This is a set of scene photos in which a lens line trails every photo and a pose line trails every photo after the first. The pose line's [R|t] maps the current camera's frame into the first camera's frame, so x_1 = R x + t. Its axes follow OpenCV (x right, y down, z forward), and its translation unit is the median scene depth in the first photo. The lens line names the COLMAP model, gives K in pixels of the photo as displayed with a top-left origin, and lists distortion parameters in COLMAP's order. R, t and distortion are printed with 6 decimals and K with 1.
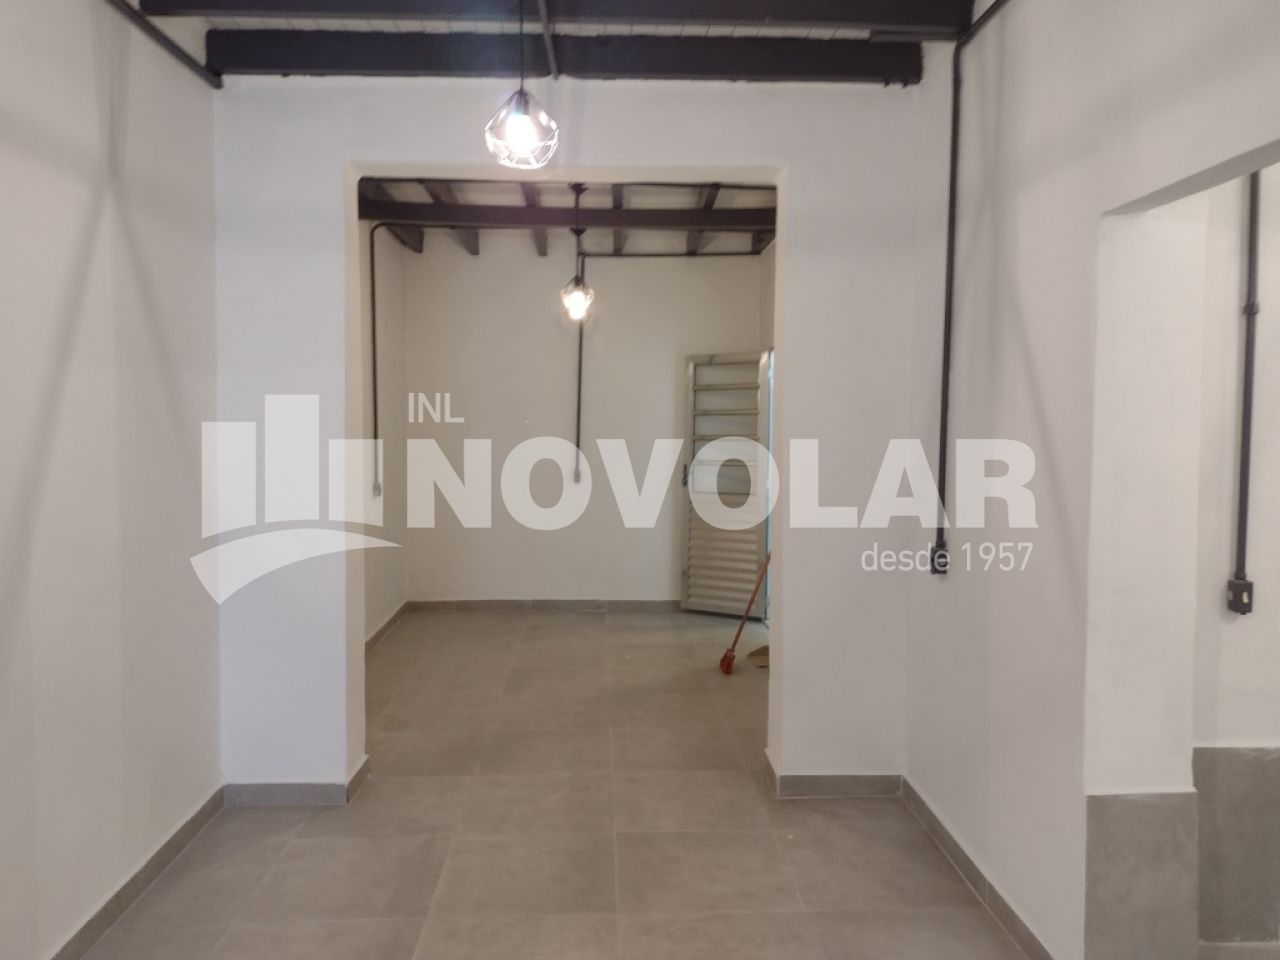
lens RADIAL K [[1011.3, 0, 643.9], [0, 1011.3, 457.1], [0, 0, 1]] dist [0.041469, -0.038608]
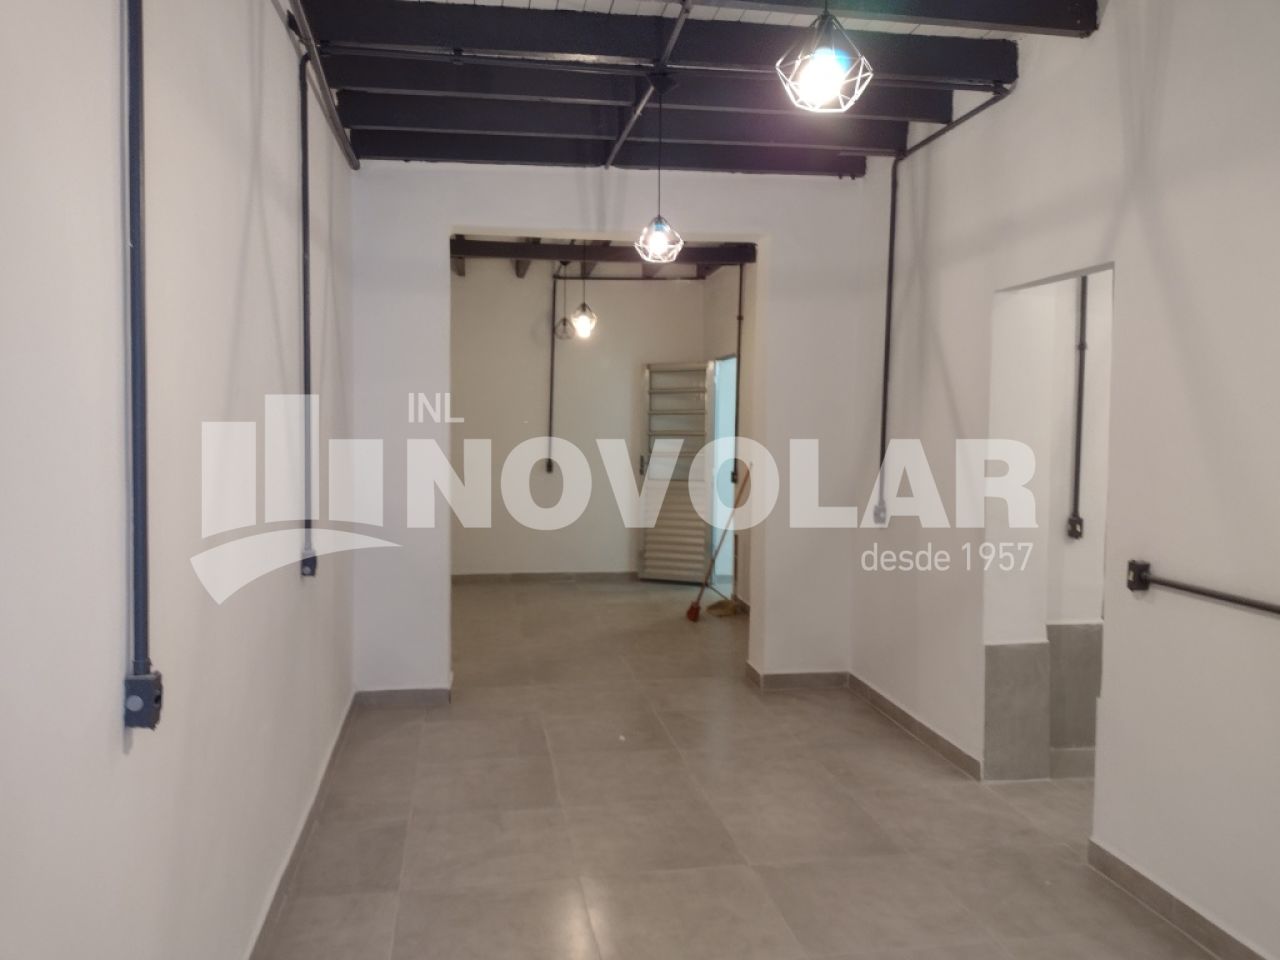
lens RADIAL K [[1011.3, 0, 639.3], [0, 1011.3, 477.3], [0, 0, 1]] dist [0.041469, -0.038608]
pose [[0.993699, -0.008278, 0.111776, -0.197205], [0.006026, 0.999772, 0.020474, 0.016488], [-0.111920, -0.019671, 0.993522, -0.366702]]
